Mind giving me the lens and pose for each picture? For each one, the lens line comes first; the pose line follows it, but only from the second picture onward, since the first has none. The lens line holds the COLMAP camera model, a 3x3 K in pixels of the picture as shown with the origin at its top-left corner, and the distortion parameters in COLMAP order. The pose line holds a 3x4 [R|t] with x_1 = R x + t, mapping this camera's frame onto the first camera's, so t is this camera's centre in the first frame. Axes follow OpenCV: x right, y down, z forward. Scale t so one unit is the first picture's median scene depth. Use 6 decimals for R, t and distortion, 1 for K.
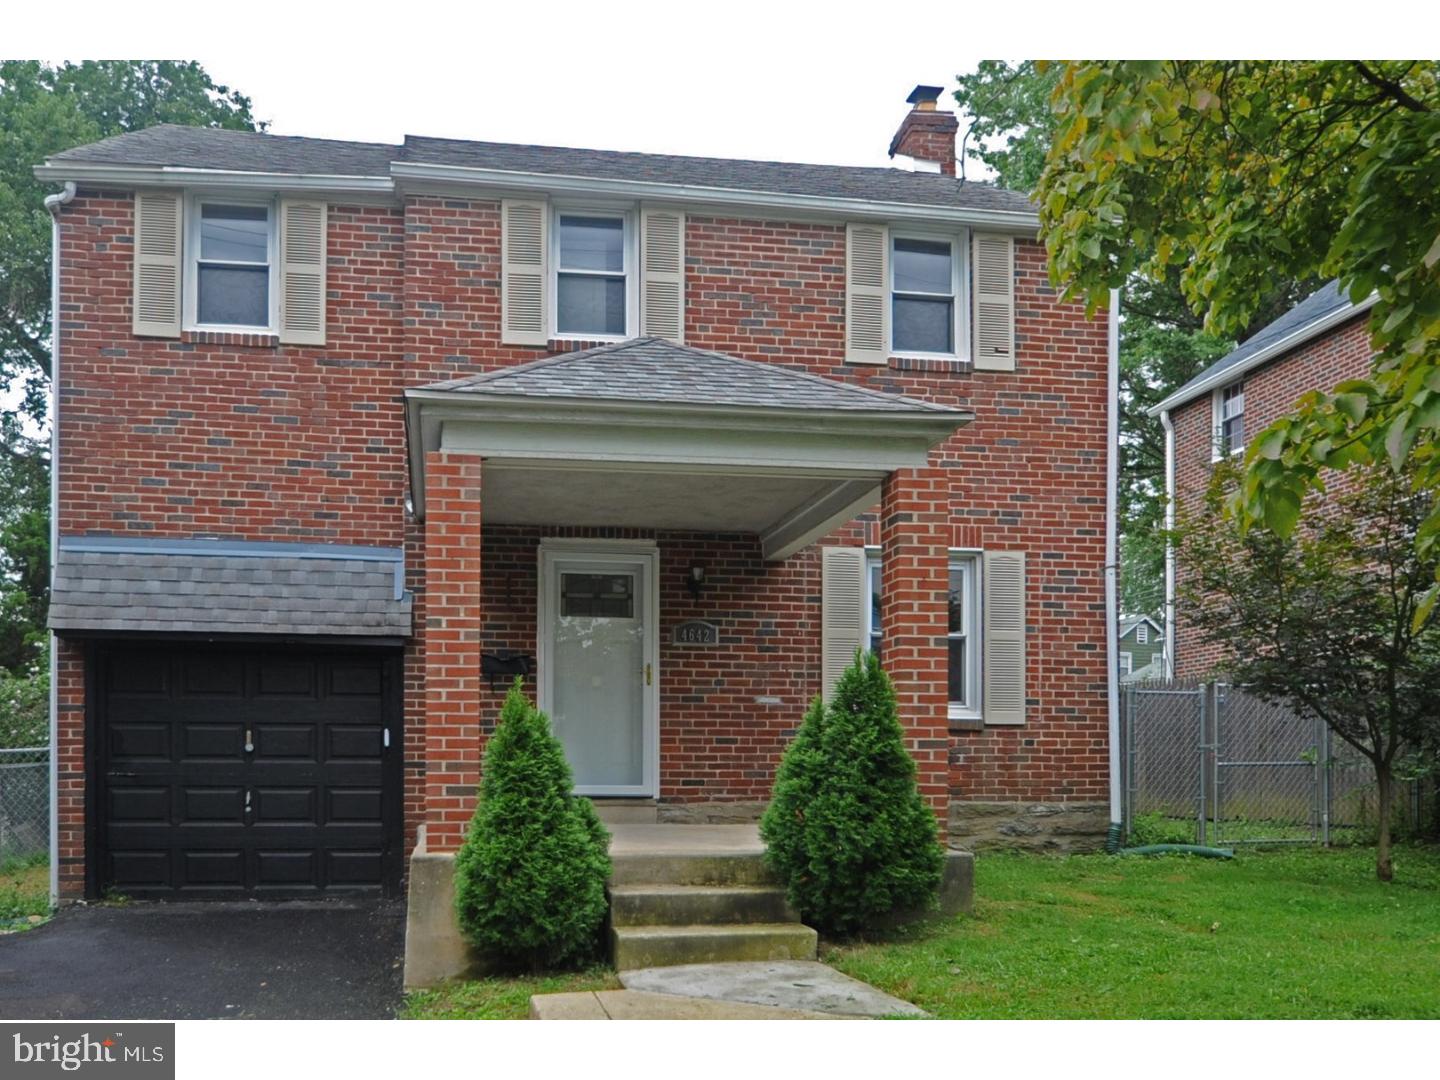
lens RADIAL K [[862.8, 0, 719.5], [0, 862.8, 545.3], [0, 0, 1]] dist [-0.006866, -0.000268]
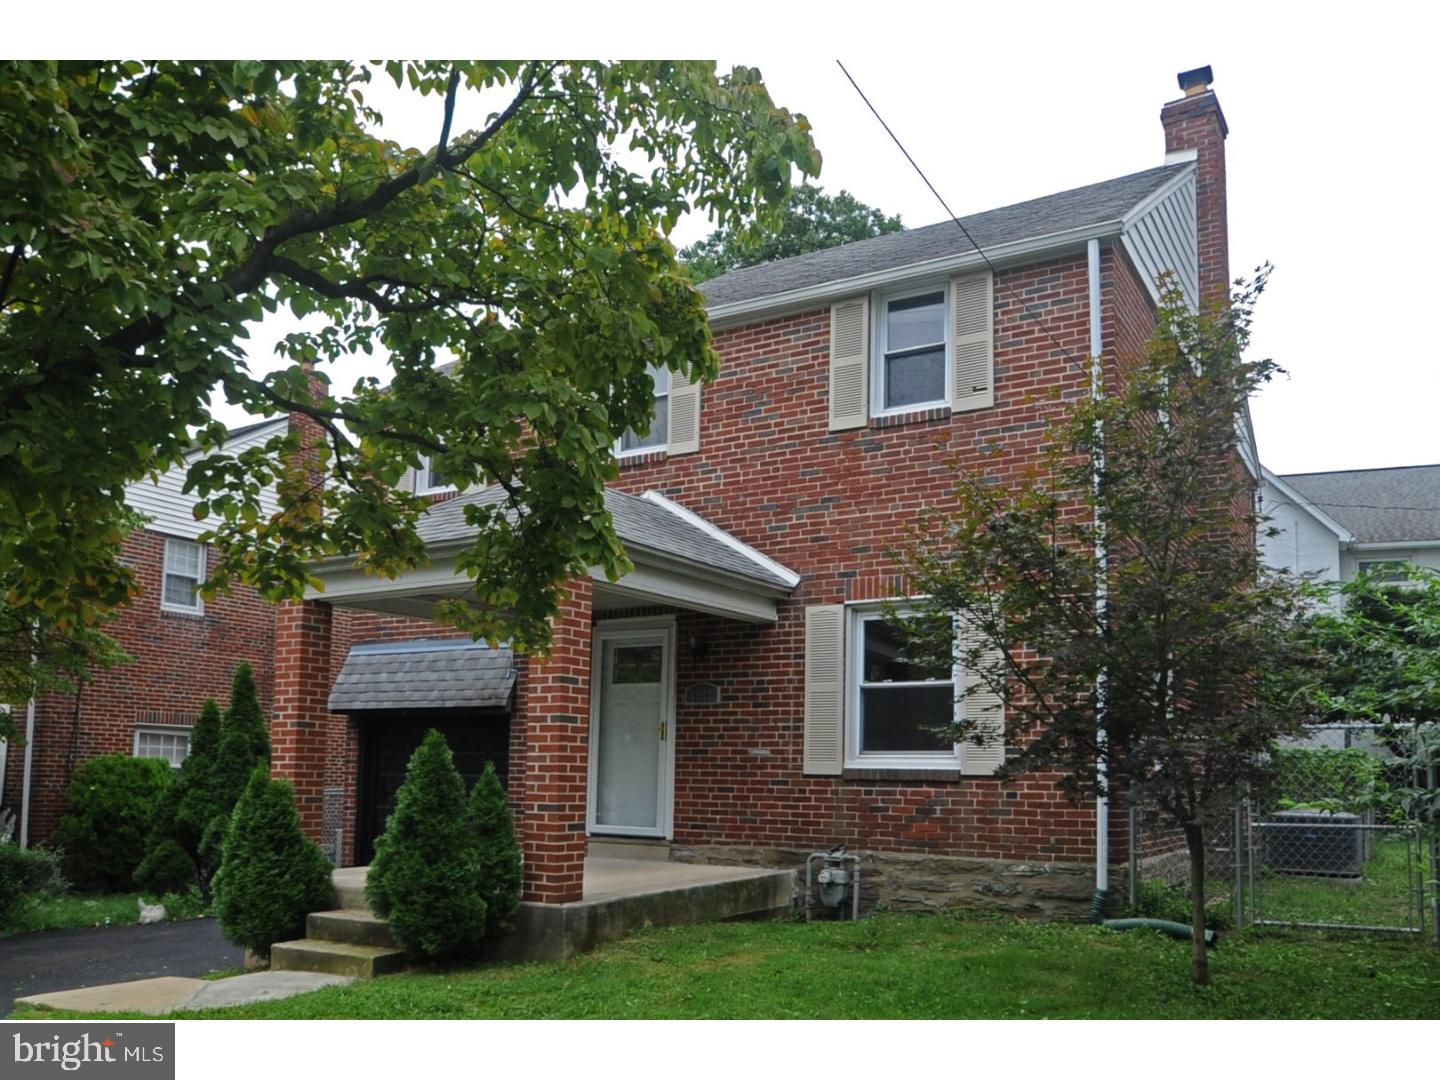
lens RADIAL K [[784.1, 0, 718.4], [0, 784.1, 535.0], [0, 0, 1]] dist [-0.004149, -0.000573]
pose [[0.877073, -0.137066, -0.460387, 0.507047], [0.104744, 0.989934, -0.095178, -0.005678], [0.468799, 0.035255, 0.882601, 0.078950]]
